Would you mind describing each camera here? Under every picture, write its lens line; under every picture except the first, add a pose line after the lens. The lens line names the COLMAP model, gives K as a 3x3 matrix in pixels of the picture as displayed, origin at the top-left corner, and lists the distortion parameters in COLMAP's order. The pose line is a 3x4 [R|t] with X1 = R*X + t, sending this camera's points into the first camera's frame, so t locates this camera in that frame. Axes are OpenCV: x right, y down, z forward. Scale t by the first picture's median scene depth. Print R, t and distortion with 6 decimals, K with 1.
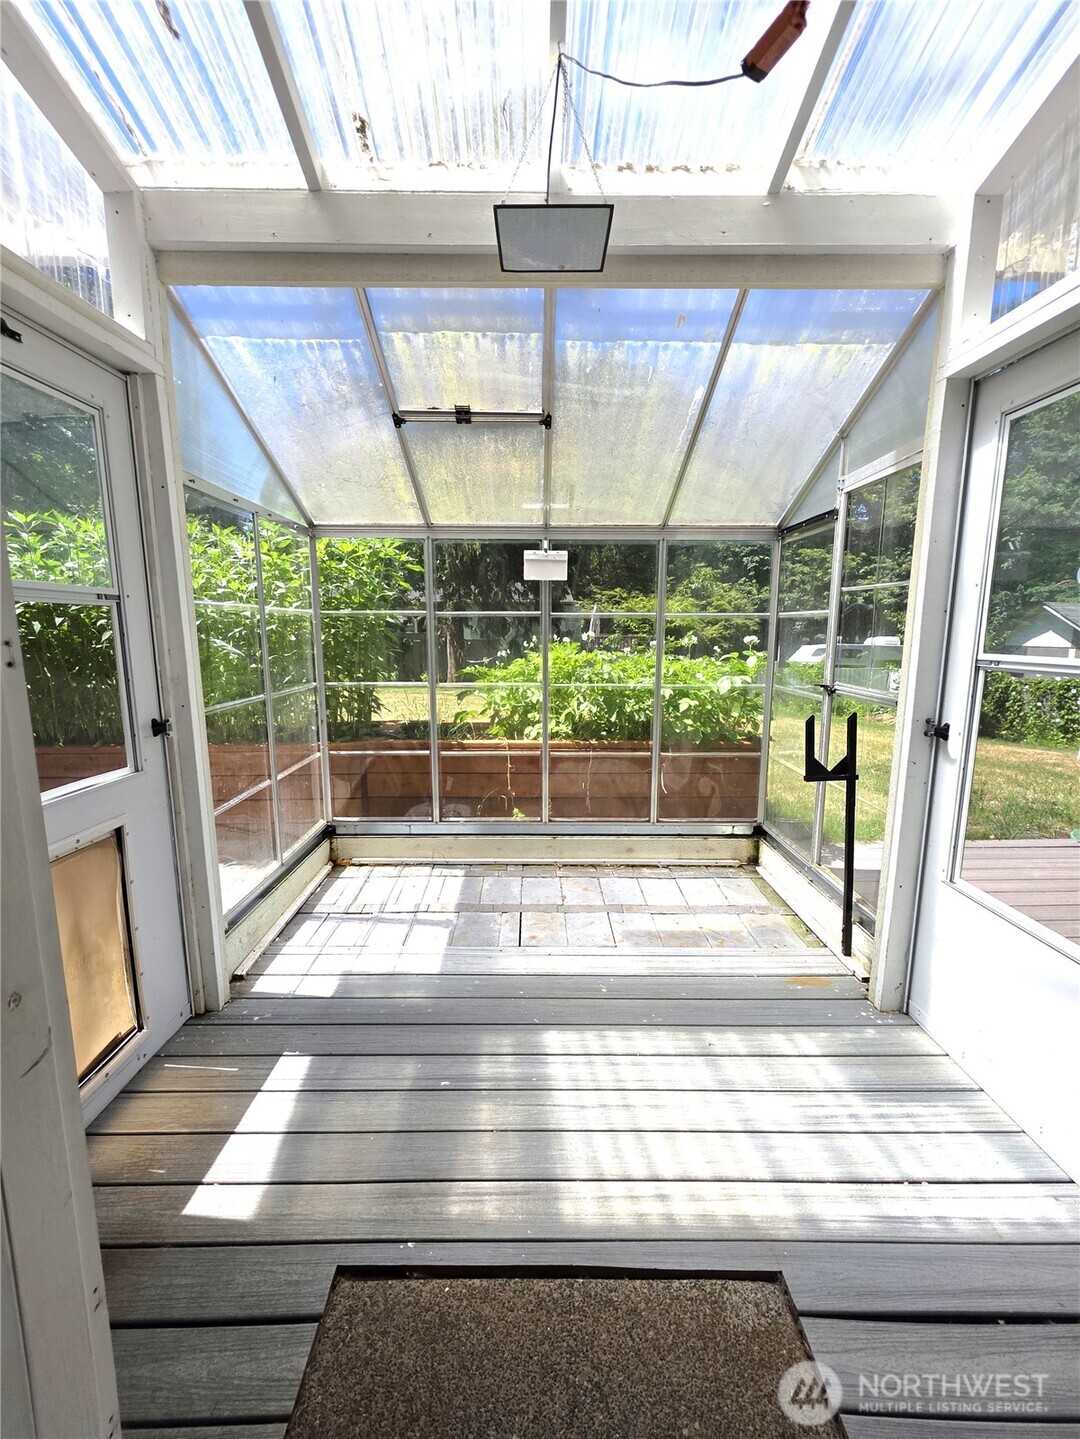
lens RADIAL K [[585.5, 0, 540.0], [0, 585.5, 719.5], [0, 0, 1]] dist [0.004065, 0.000182]
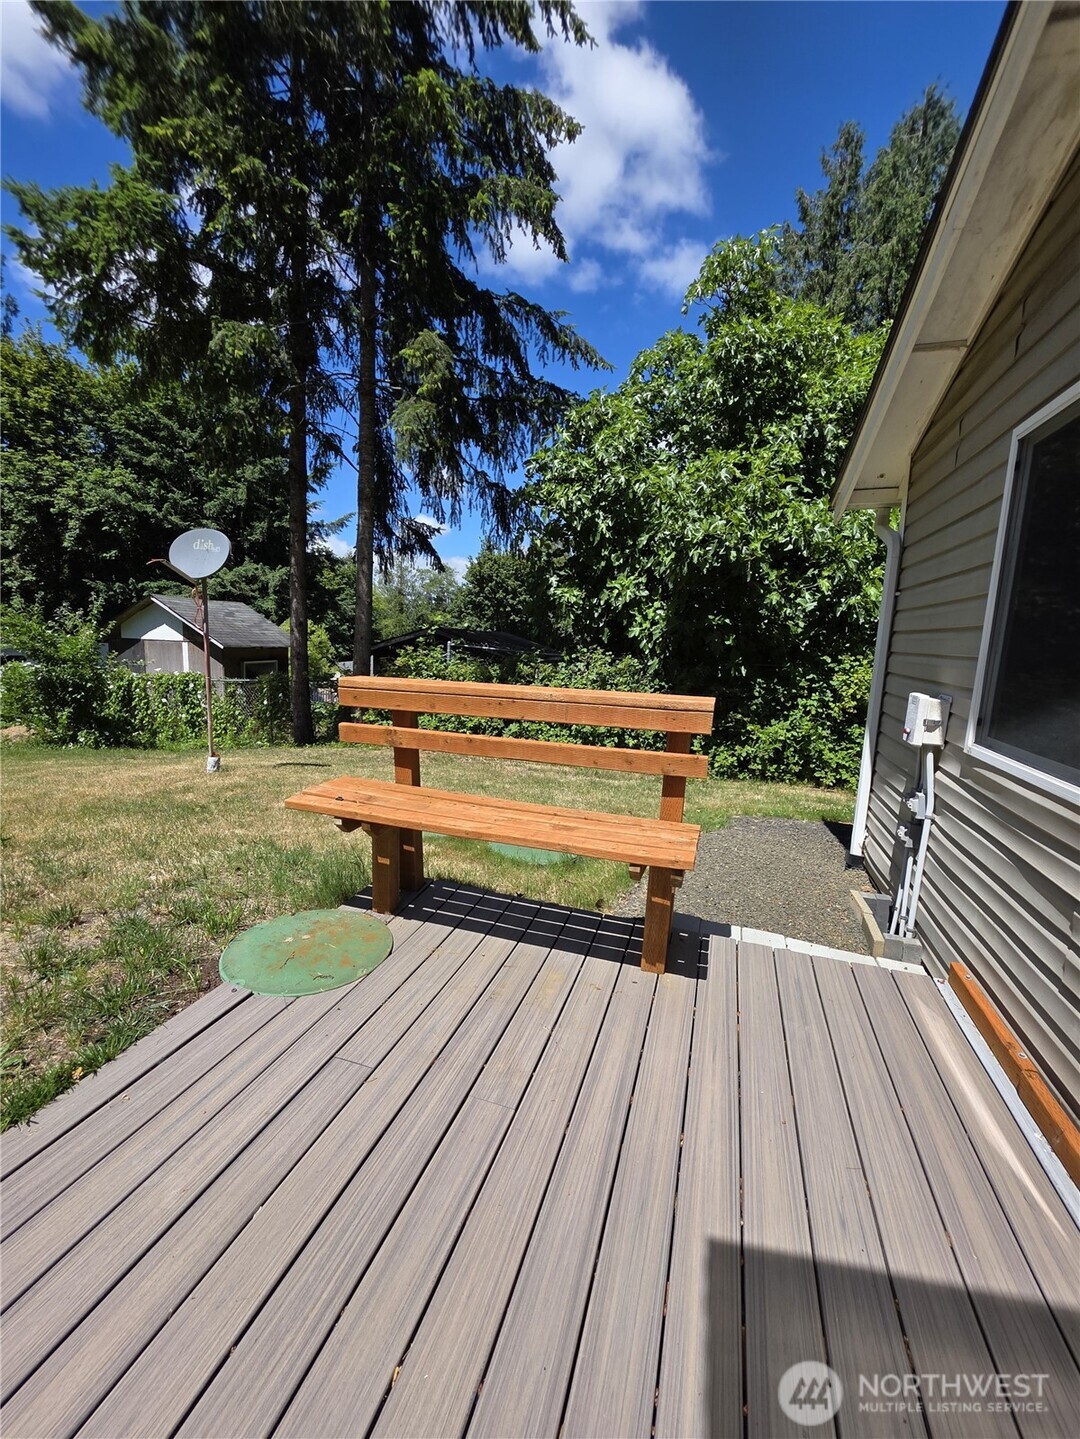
lens RADIAL K [[585.5, 0, 540.0], [0, 585.5, 719.5], [0, 0, 1]] dist [0.004065, 0.000182]
pose [[0.295692, -0.126347, 0.946891, 0.117077], [0.114541, 0.988753, 0.096164, -0.015929], [-0.948391, 0.080023, 0.306839, 0.123844]]
